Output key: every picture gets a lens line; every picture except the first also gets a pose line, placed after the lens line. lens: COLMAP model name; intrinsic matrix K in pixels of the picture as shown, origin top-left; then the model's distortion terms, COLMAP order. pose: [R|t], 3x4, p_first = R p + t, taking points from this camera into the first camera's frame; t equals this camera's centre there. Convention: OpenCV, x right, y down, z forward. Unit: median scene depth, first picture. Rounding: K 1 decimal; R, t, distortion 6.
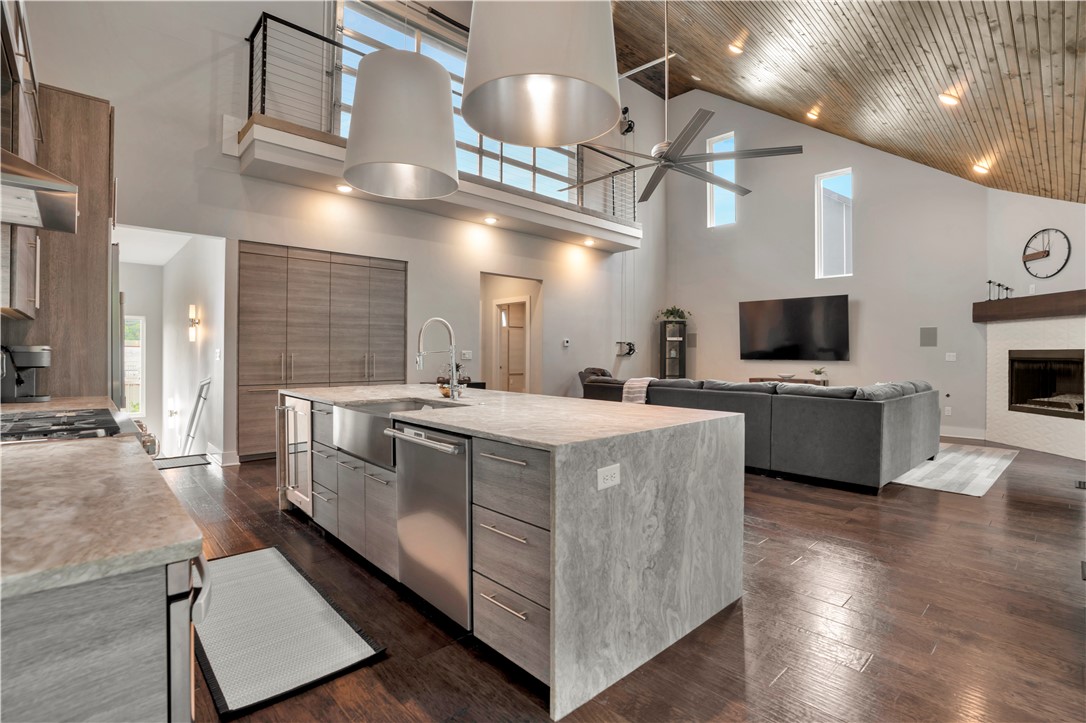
lens RADIAL K [[509.5, 0, 546.0], [0, 509.5, 352.4], [0, 0, 1]] dist [-0.065533, 0.023909]
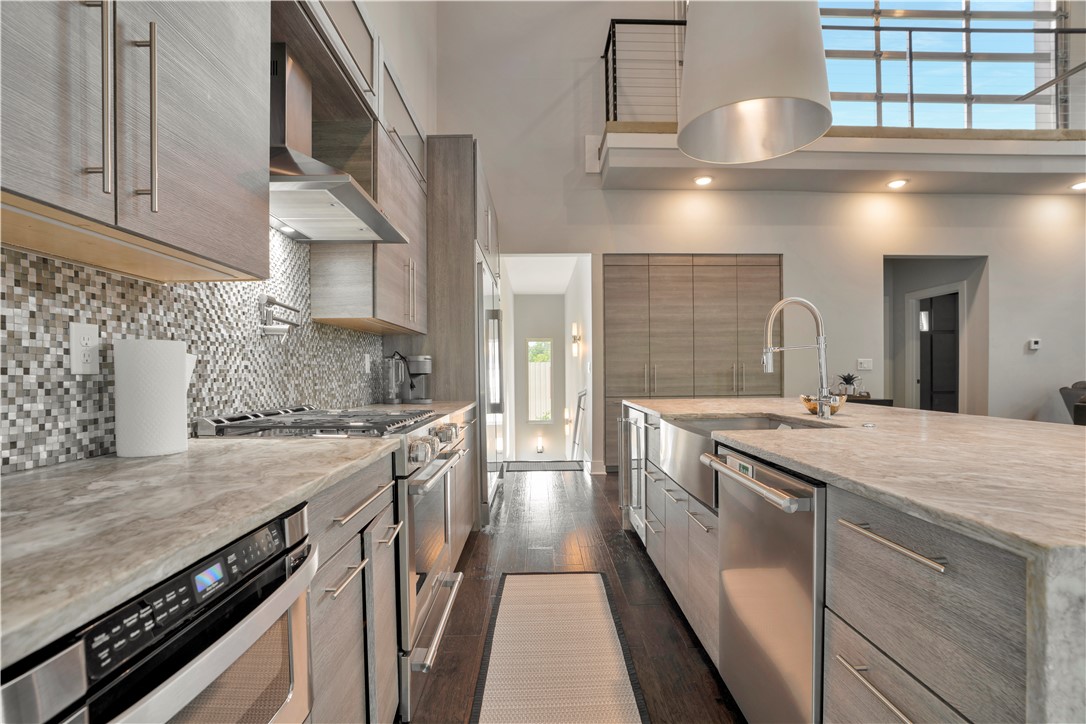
lens RADIAL K [[509.5, 0, 549.1], [0, 509.5, 378.3], [0, 0, 1]] dist [-0.065533, 0.023909]
pose [[0.740534, -0.004858, -0.672002, -0.002683], [0.015162, 0.999840, 0.009480, 0.015534], [0.671848, -0.017209, 0.740489, 0.141957]]
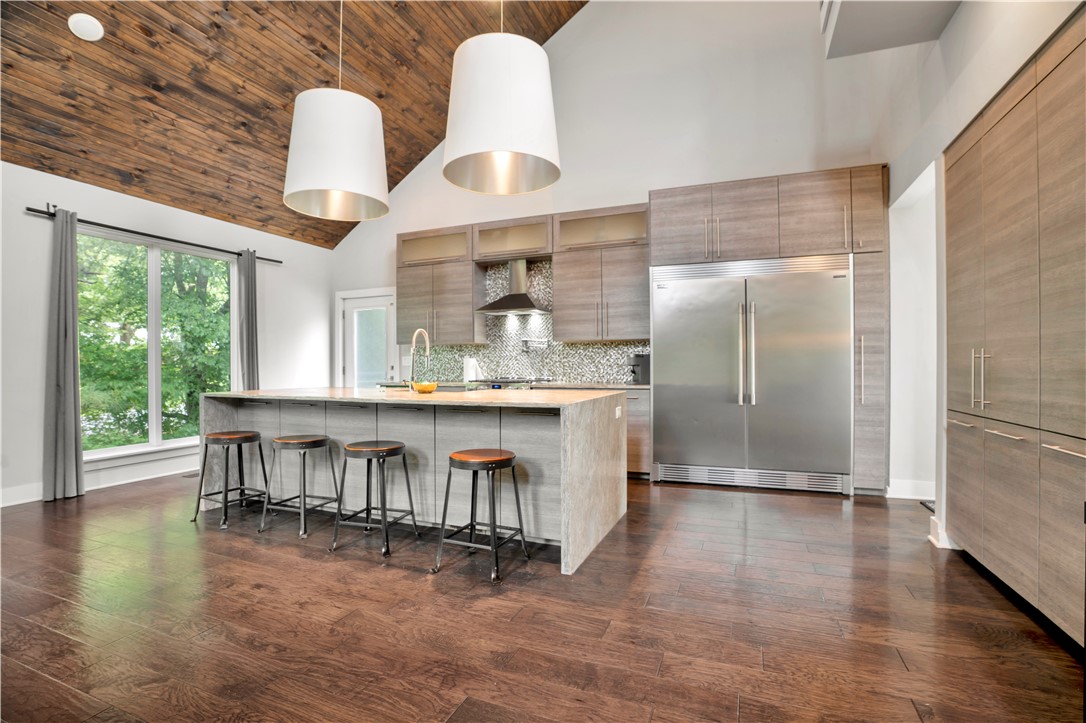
lens RADIAL K [[509.5, 0, 534.5], [0, 509.5, 362.7], [0, 0, 1]] dist [-0.065533, 0.023909]
pose [[-0.911188, -0.004717, -0.411963, 0.040250], [-0.001258, 0.999962, -0.008667, 0.016875], [0.411988, -0.007379, -0.911159, 1.210992]]
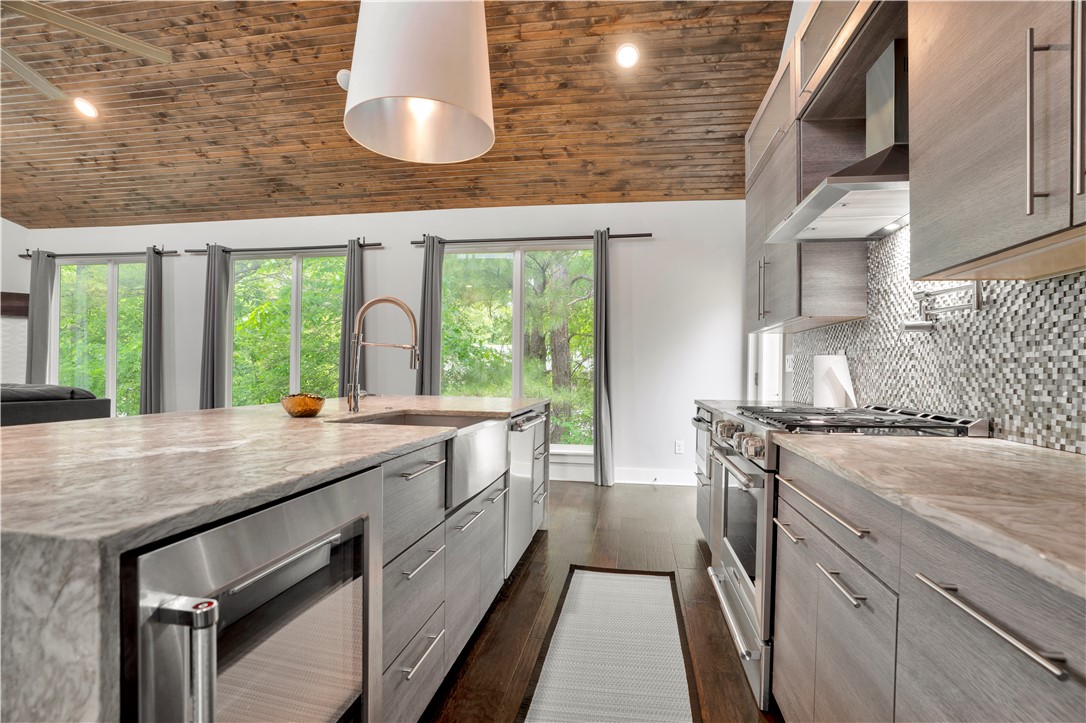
lens RADIAL K [[509.5, 0, 549.5], [0, 509.5, 367.9], [0, 0, 1]] dist [-0.065533, 0.023909]
pose [[-0.613863, -0.011535, 0.789329, -0.466441], [-0.019077, 0.999818, -0.000226, 0.014254], [-0.789182, -0.015197, -0.613971, 0.640478]]
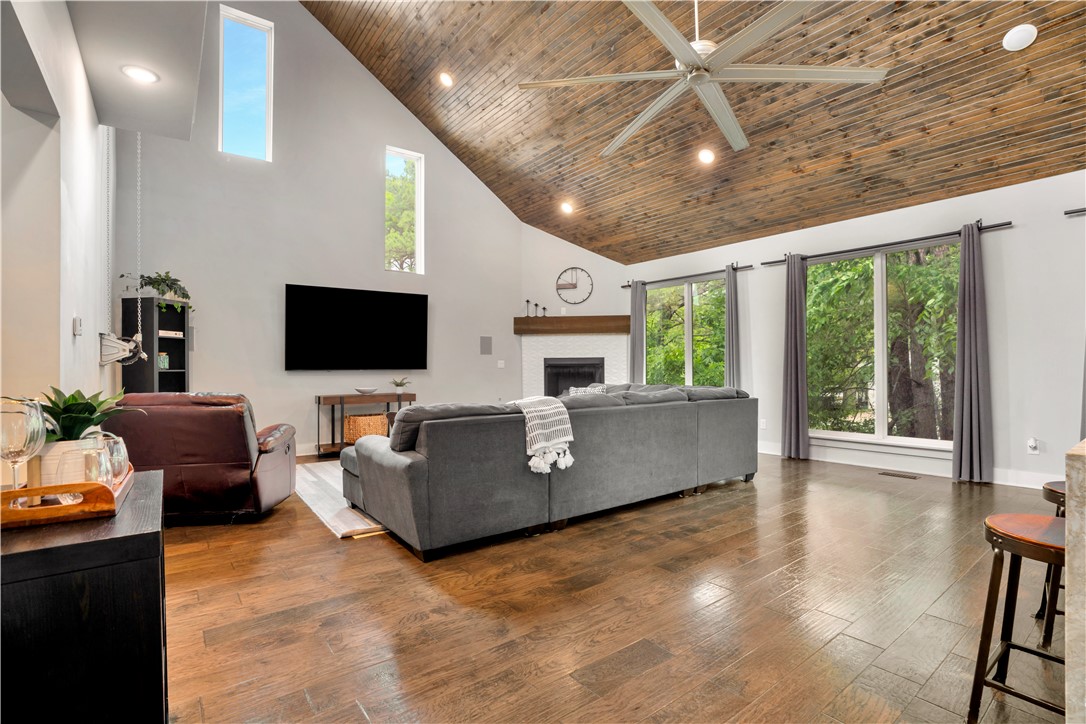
lens RADIAL K [[509.5, 0, 543.2], [0, 509.5, 365.7], [0, 0, 1]] dist [-0.065533, 0.023909]
pose [[0.098956, -0.001700, 0.995090, -0.385831], [0.004906, 0.999987, 0.001221, 0.014645], [-0.995080, 0.004762, 0.098963, 0.982589]]
